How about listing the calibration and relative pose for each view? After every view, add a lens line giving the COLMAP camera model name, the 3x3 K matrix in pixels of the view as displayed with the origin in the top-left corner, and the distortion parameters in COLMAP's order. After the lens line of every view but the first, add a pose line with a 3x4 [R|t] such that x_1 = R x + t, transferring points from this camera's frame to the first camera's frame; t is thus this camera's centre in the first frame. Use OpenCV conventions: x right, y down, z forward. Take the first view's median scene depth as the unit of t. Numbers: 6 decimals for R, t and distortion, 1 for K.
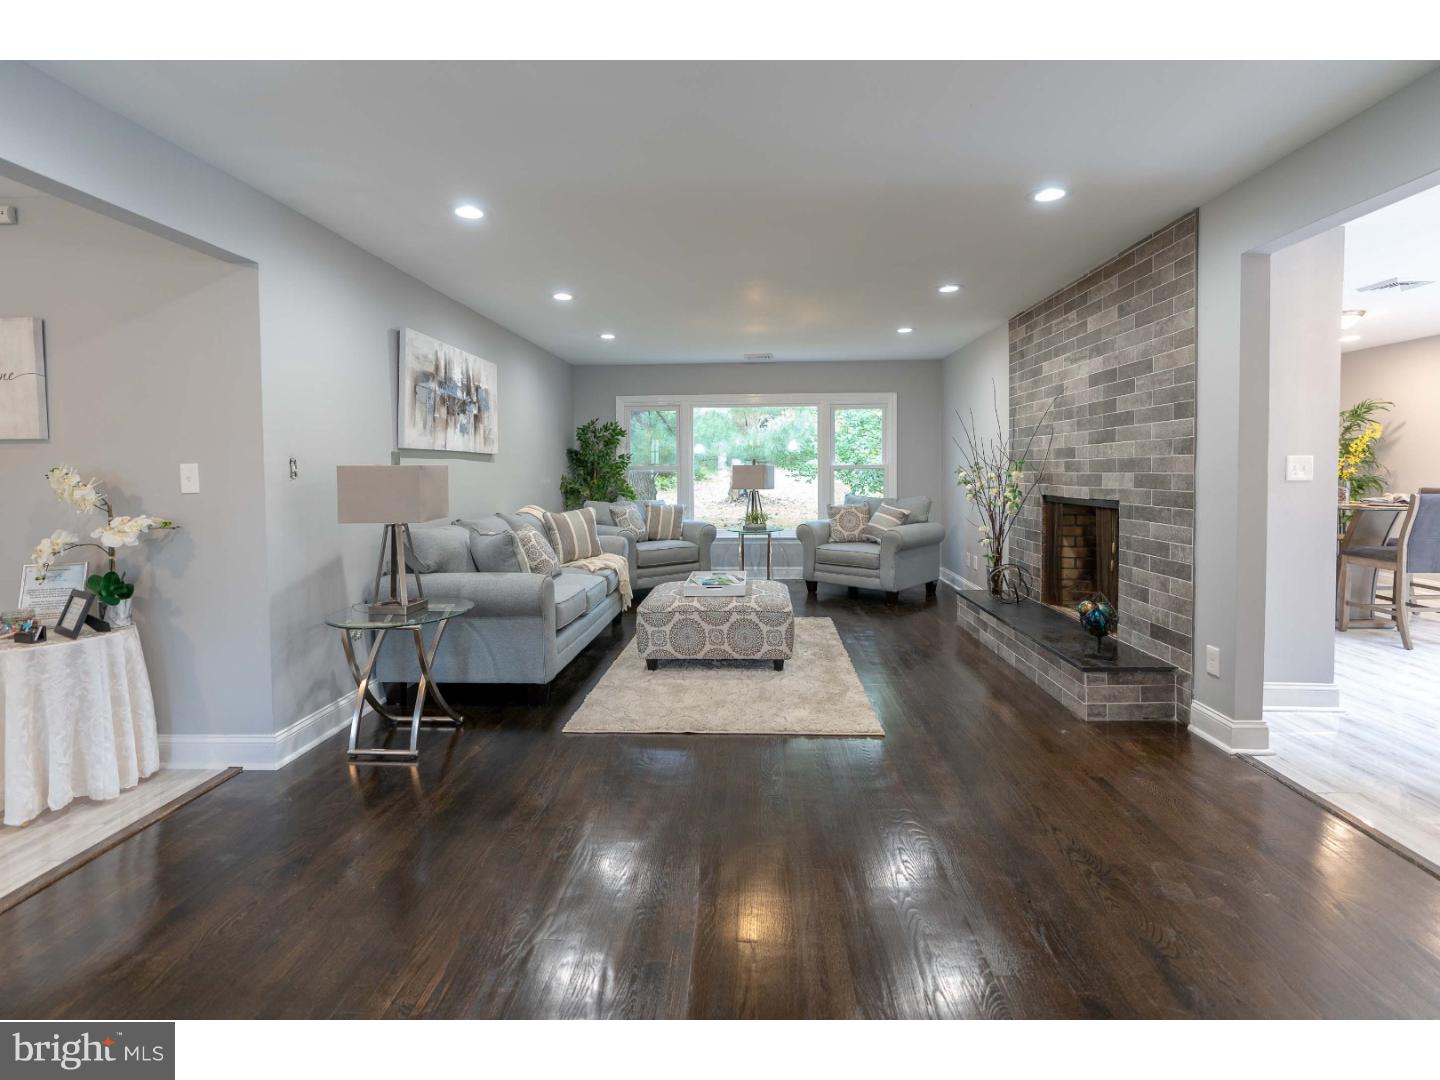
lens RADIAL K [[677.1, 0, 696.7], [0, 677.1, 497.9], [0, 0, 1]] dist [-0.009644, 0.003577]
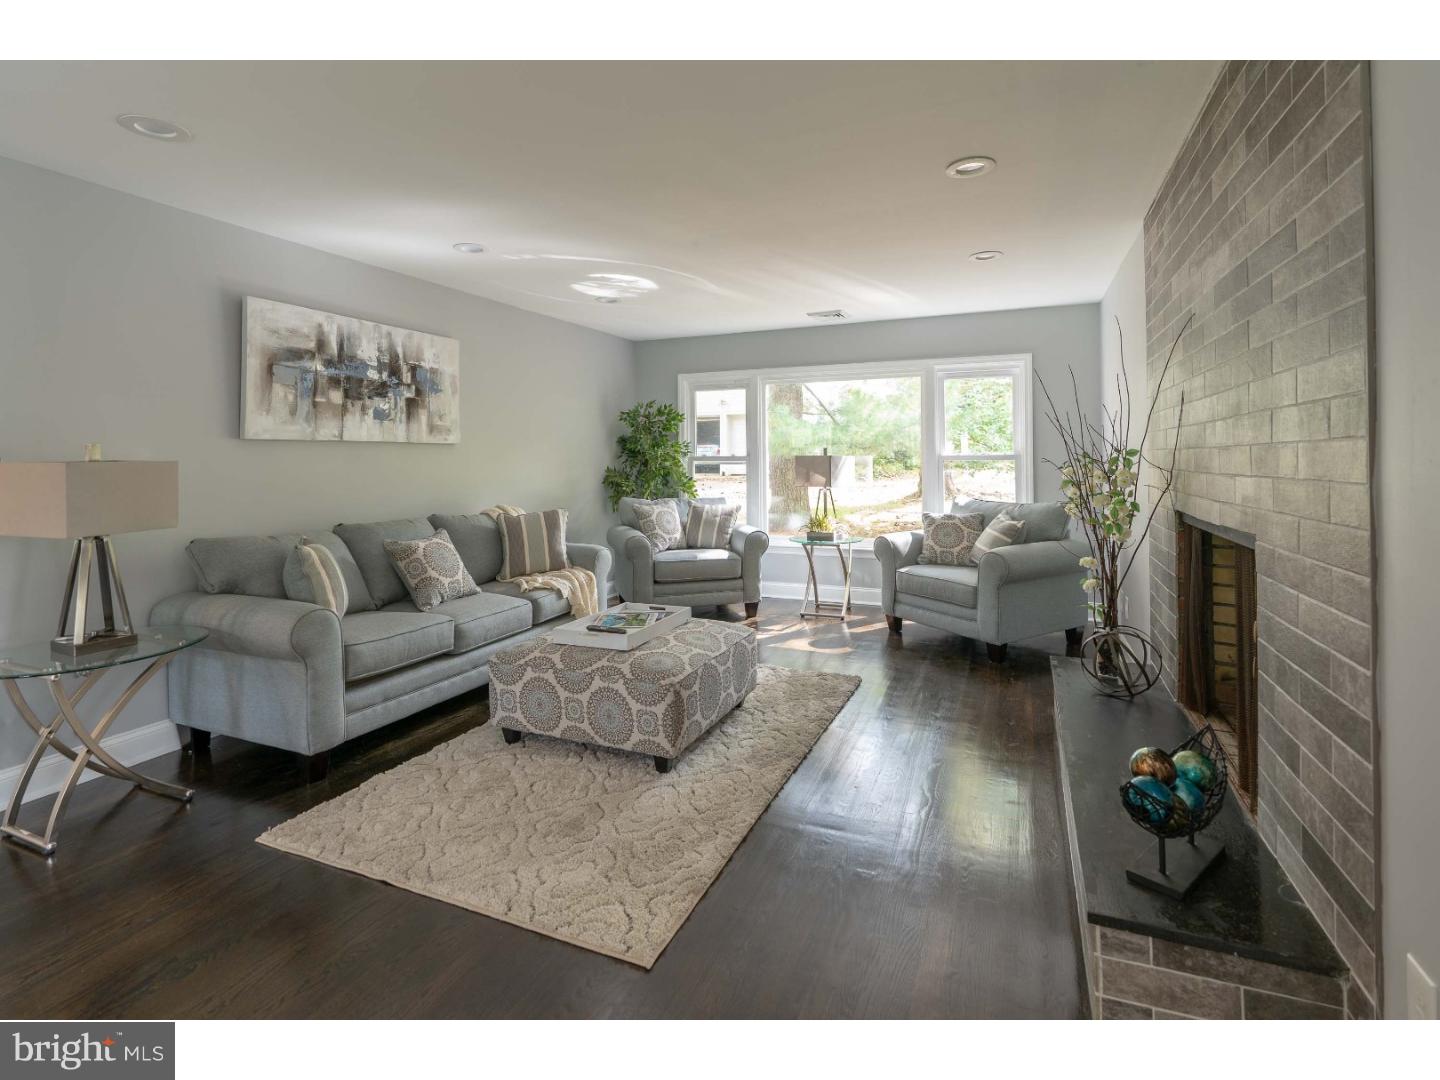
lens RADIAL K [[677.1, 0, 712.1], [0, 677.1, 468.7], [0, 0, 1]] dist [-0.009644, 0.003577]
pose [[0.945769, 0.011518, -0.324636, 0.350332], [-0.018172, 0.999682, -0.017471, -0.028851], [0.324332, 0.022422, 0.945678, 0.351229]]
